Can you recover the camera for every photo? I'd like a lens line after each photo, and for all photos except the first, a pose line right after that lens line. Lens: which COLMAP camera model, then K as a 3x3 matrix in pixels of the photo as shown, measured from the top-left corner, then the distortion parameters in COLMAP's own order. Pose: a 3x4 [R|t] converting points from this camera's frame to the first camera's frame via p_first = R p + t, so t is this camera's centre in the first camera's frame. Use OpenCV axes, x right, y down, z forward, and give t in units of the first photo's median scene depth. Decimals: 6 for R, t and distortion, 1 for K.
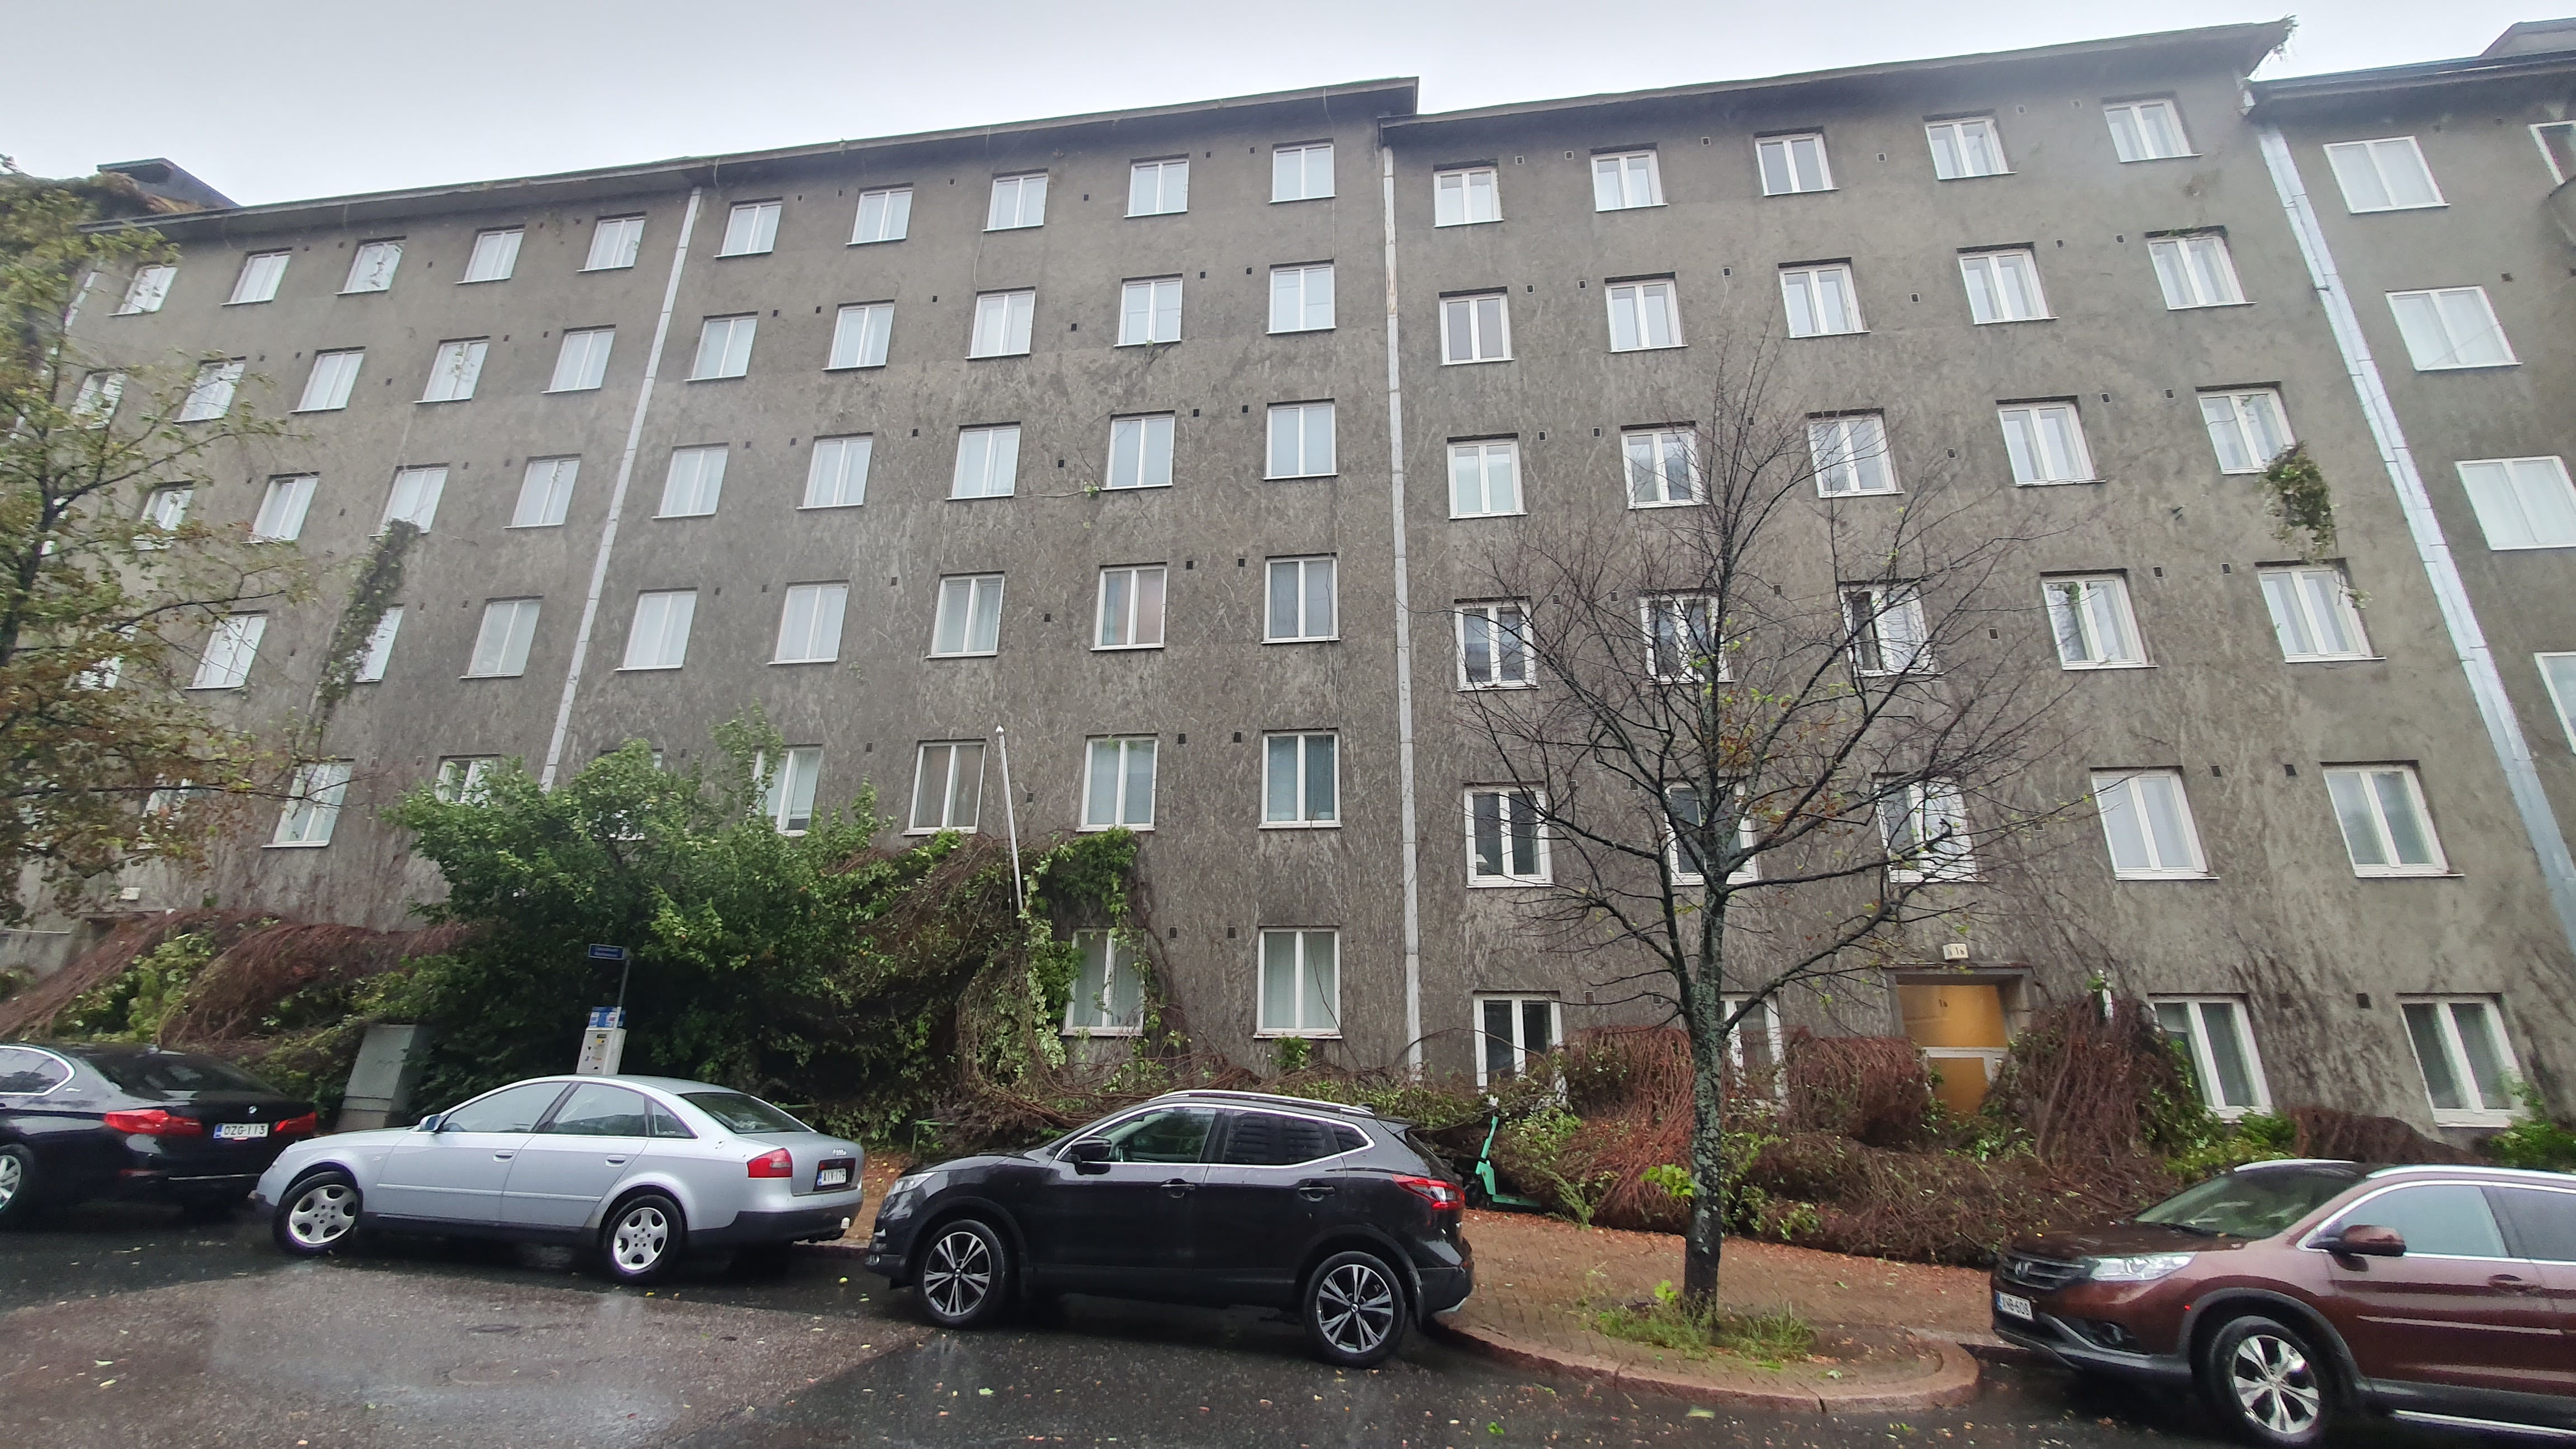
lens RADIAL K [[1005.0, 0, 1288.0], [0, 1005.0, 724.5], [0, 0, 1]] dist [-0.000965, -0.002249]
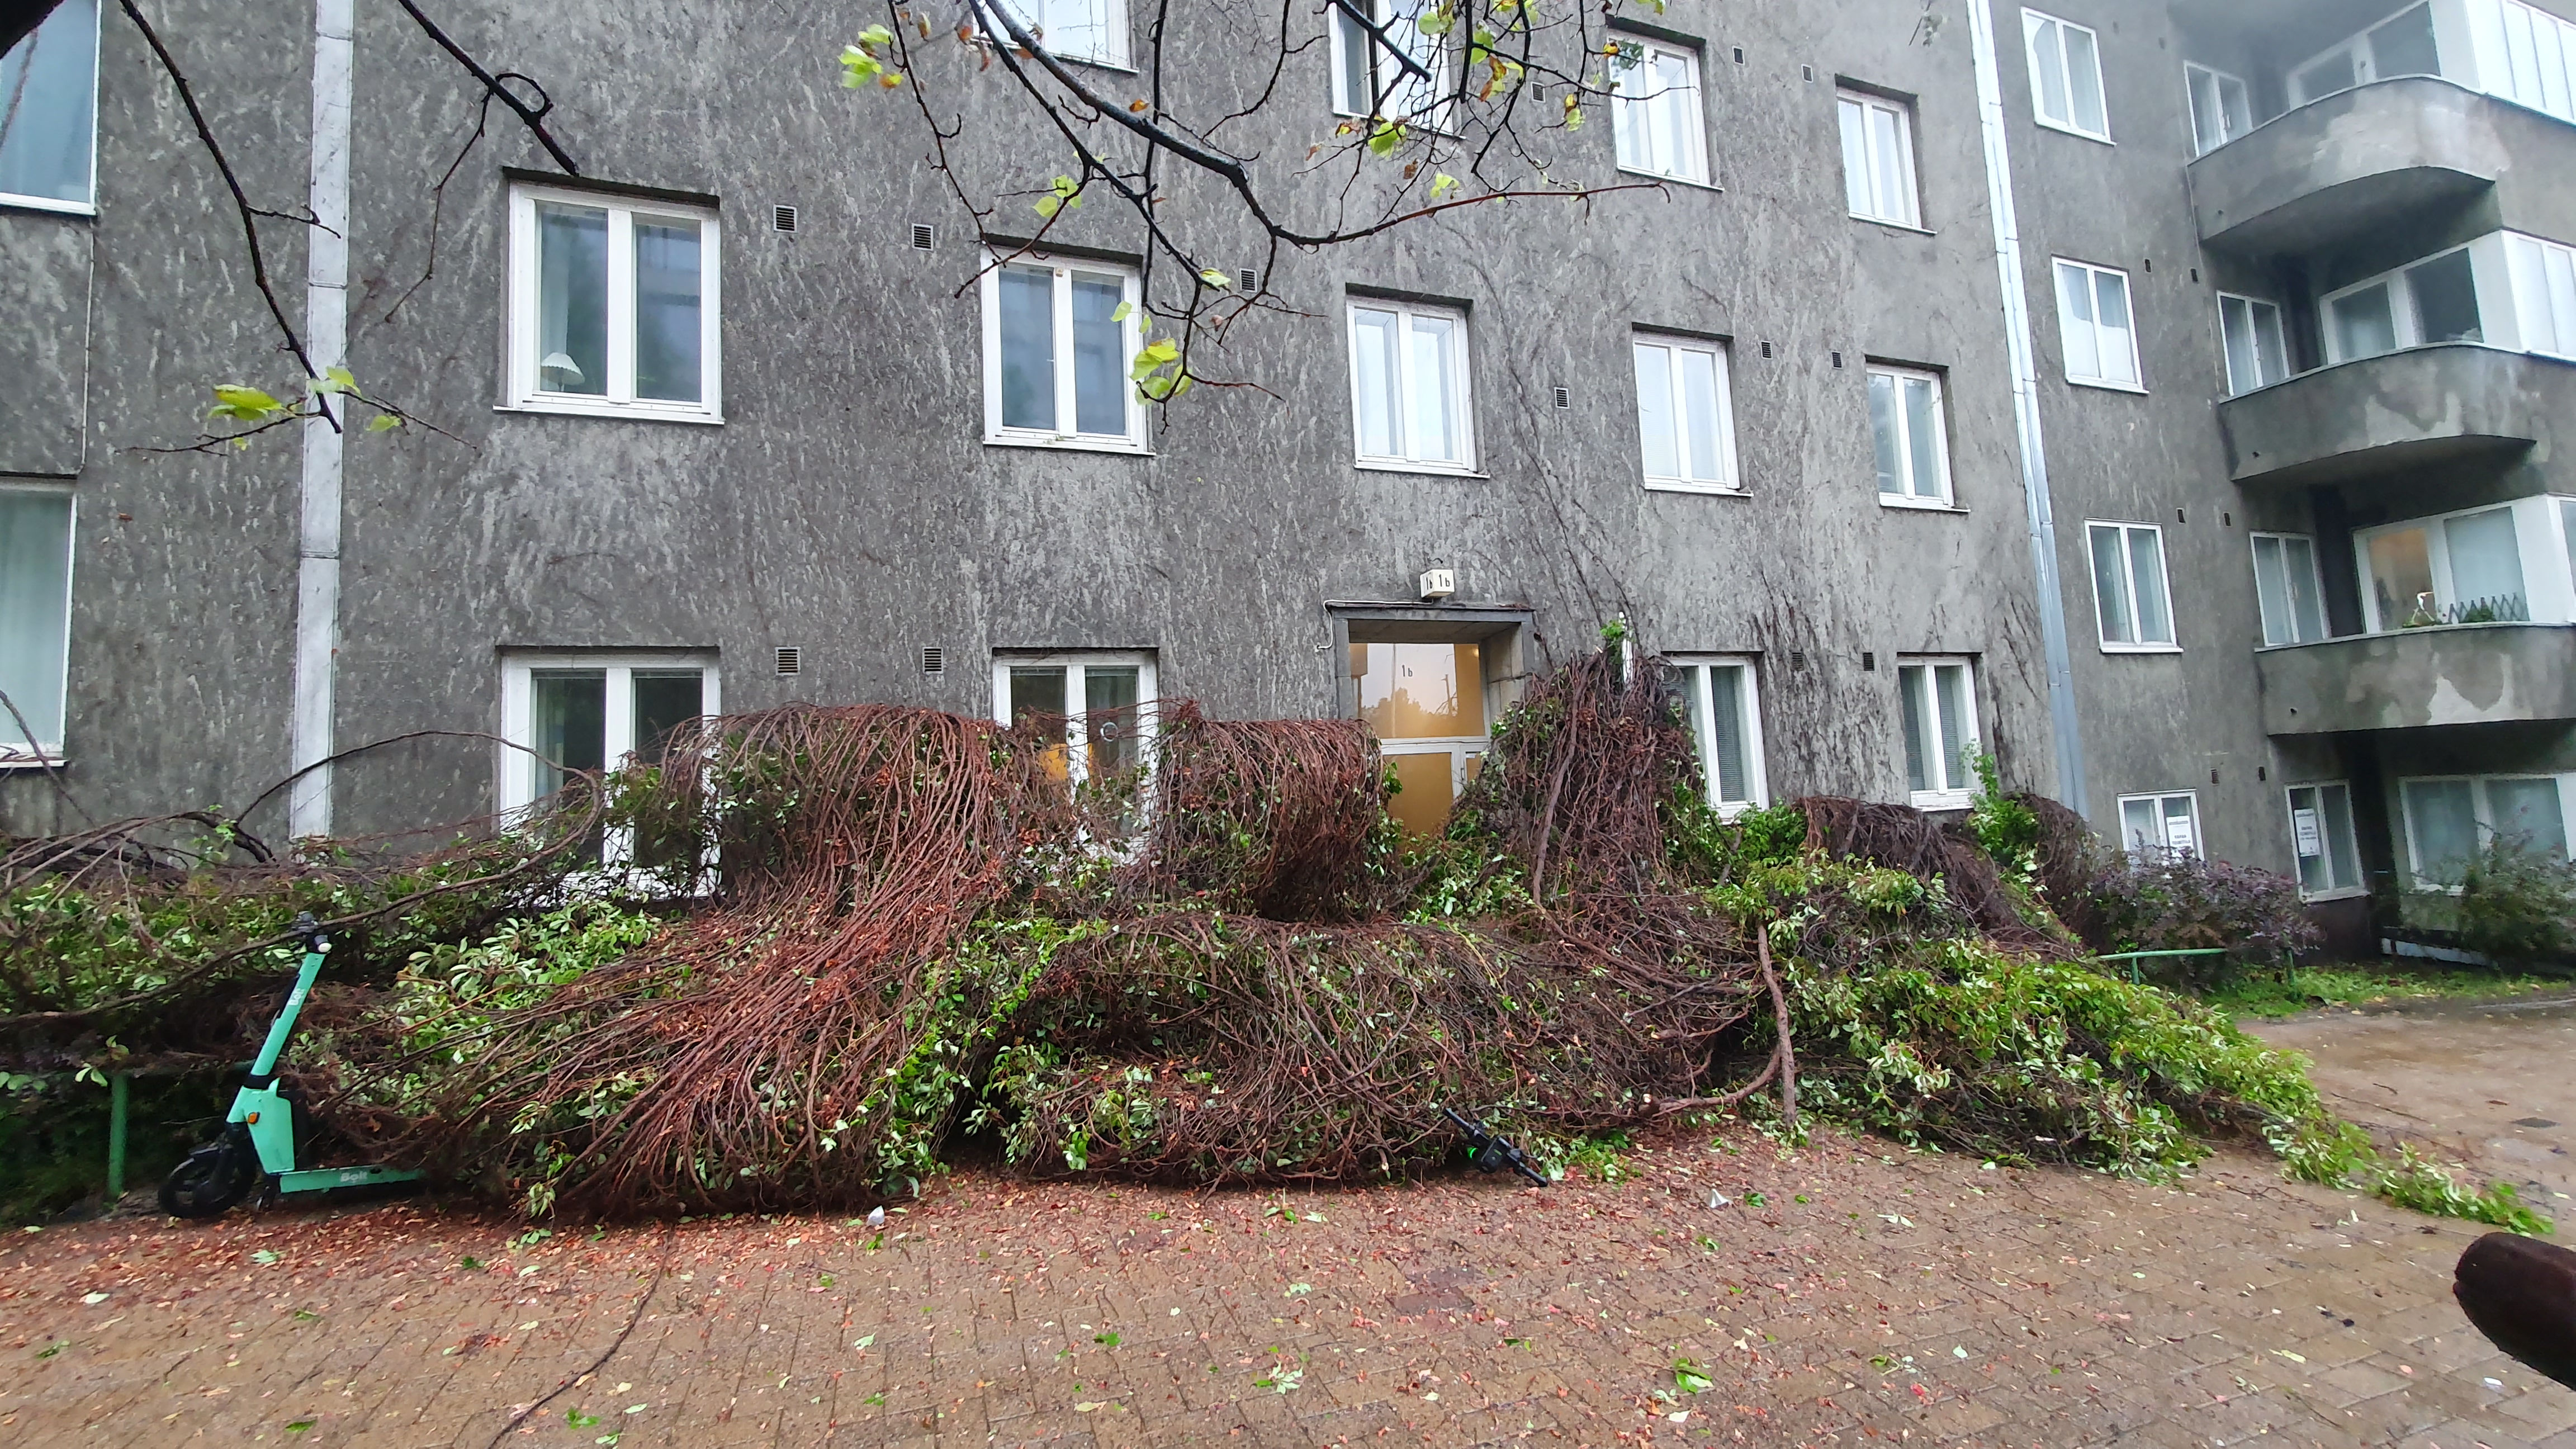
lens RADIAL K [[1005.0, 0, 1288.0], [0, 1005.0, 724.5], [0, 0, 1]] dist [-0.000965, -0.002249]
pose [[0.877499, -0.020601, 0.479136, 0.300290], [-0.095192, 0.971716, 0.216116, 0.189967], [-0.470036, -0.235251, 0.850719, 0.517487]]
